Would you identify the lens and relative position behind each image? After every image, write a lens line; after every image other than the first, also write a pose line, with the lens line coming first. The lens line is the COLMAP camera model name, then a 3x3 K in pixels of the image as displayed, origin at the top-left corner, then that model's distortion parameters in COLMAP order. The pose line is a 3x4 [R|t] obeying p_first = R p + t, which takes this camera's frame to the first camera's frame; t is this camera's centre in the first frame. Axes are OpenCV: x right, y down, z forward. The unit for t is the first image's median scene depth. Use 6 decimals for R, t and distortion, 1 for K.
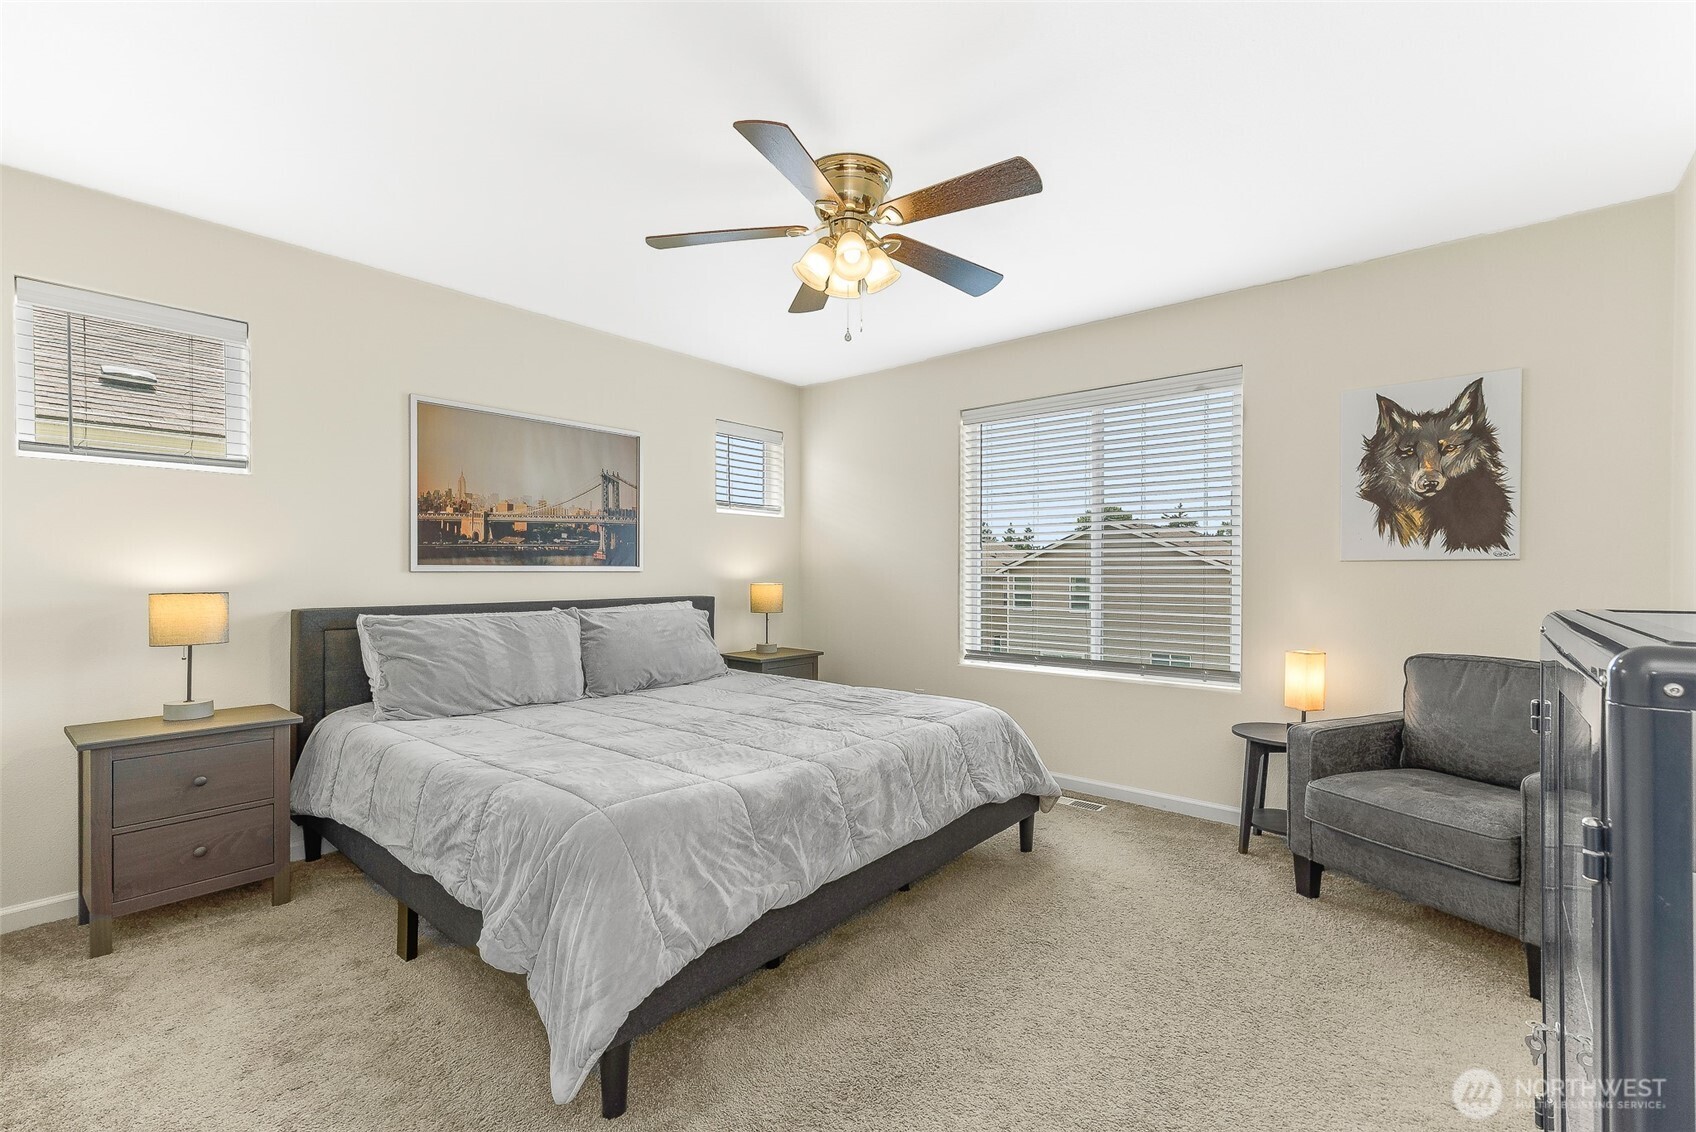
lens RADIAL K [[733.7, 0, 855.4], [0, 733.7, 572.8], [0, 0, 1]] dist [0.016224, -0.000670]
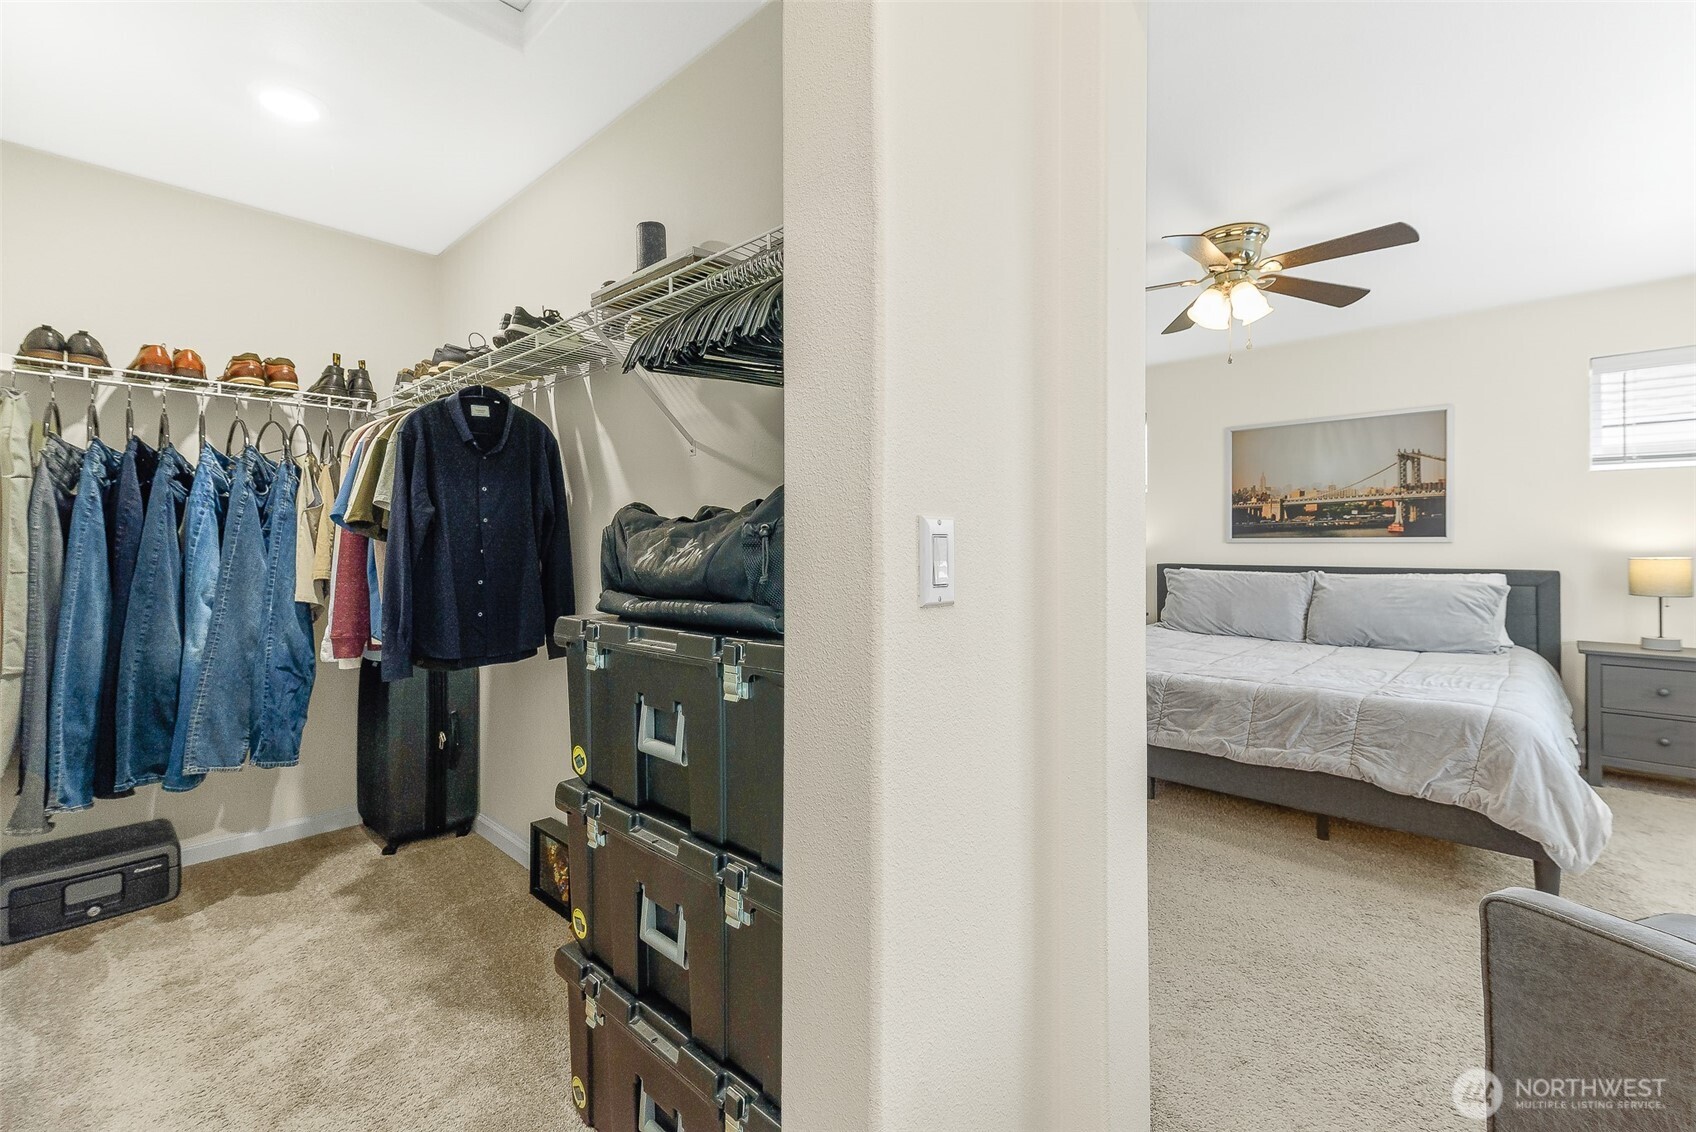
lens RADIAL K [[733.7, 0, 856.6], [0, 733.7, 539.2], [0, 0, 1]] dist [0.016224, -0.000670]
pose [[-0.046484, -0.004632, -0.998908, 0.876679], [-0.000857, 0.999989, -0.004598, -0.001085], [0.998919, 0.000643, -0.046488, 0.271508]]
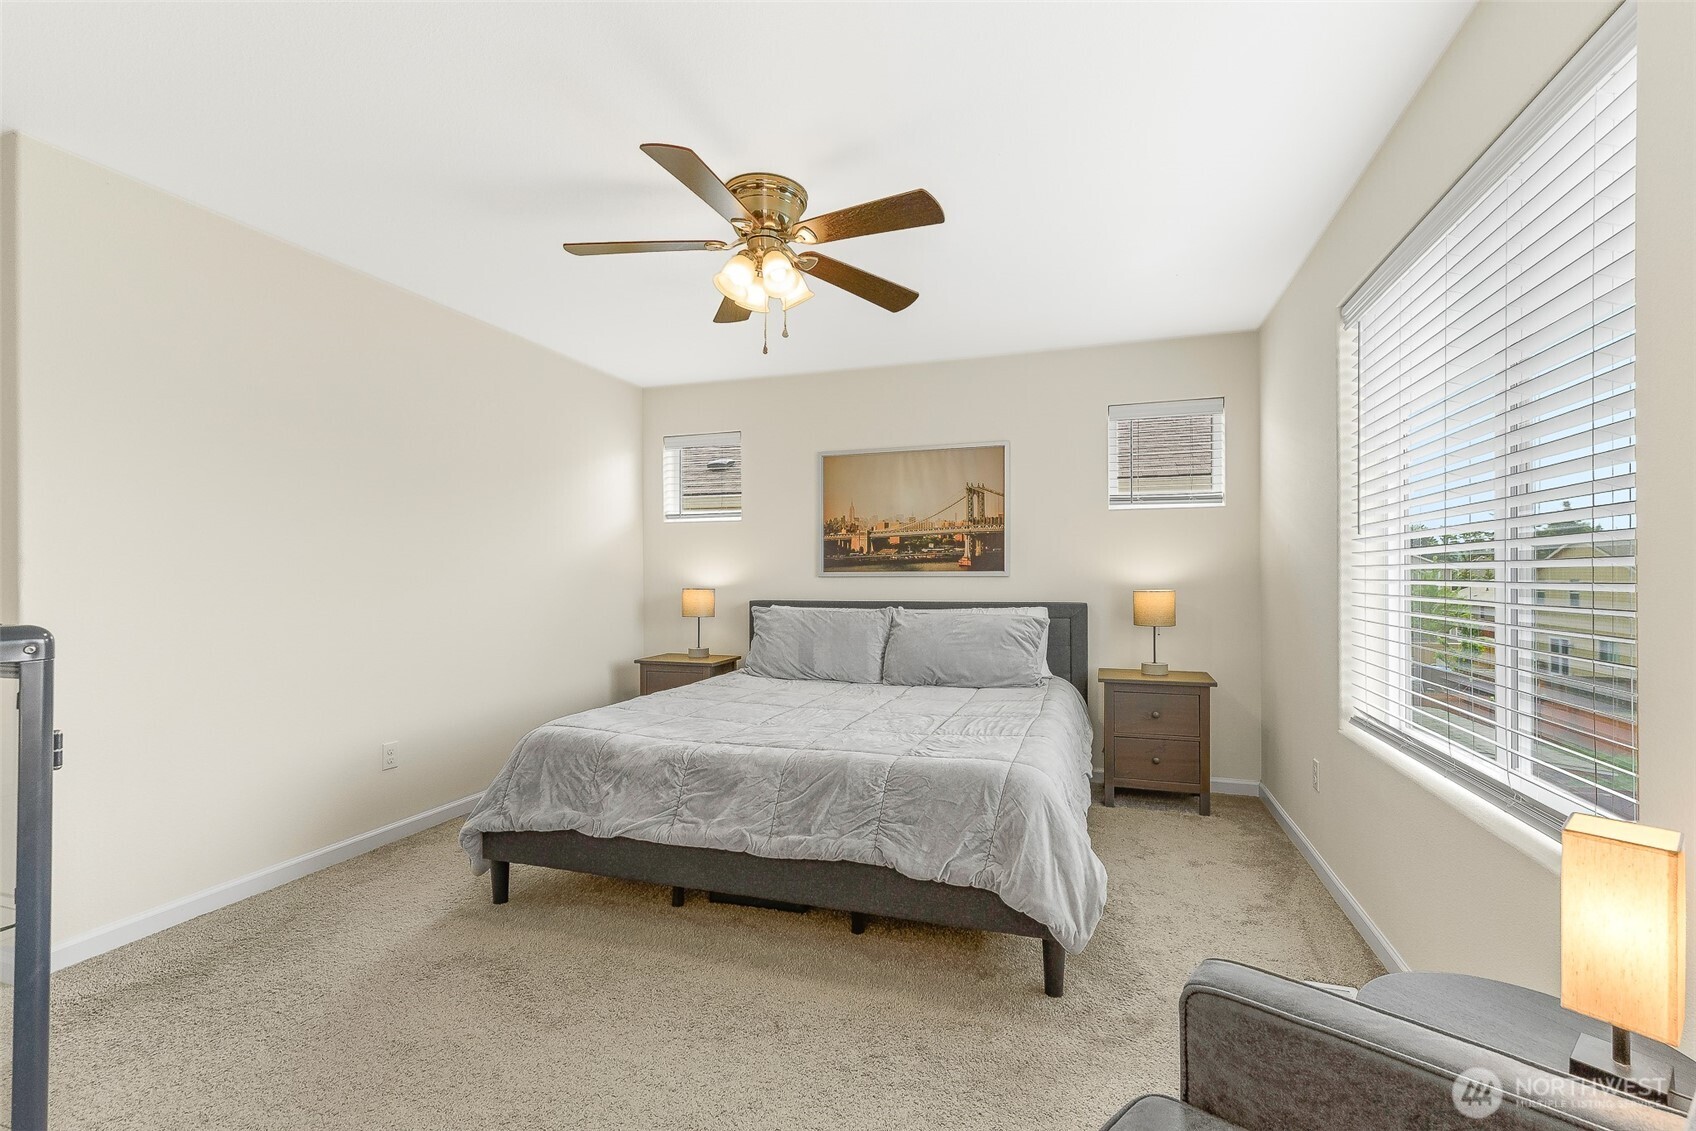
lens RADIAL K [[733.7, 0, 860.1], [0, 733.7, 576.3], [0, 0, 1]] dist [0.016224, -0.000670]
pose [[0.375425, -0.001948, -0.926851, 0.668183], [0.000482, 0.999998, -0.001907, -0.000275], [0.926853, 0.000270, 0.375425, 0.491782]]
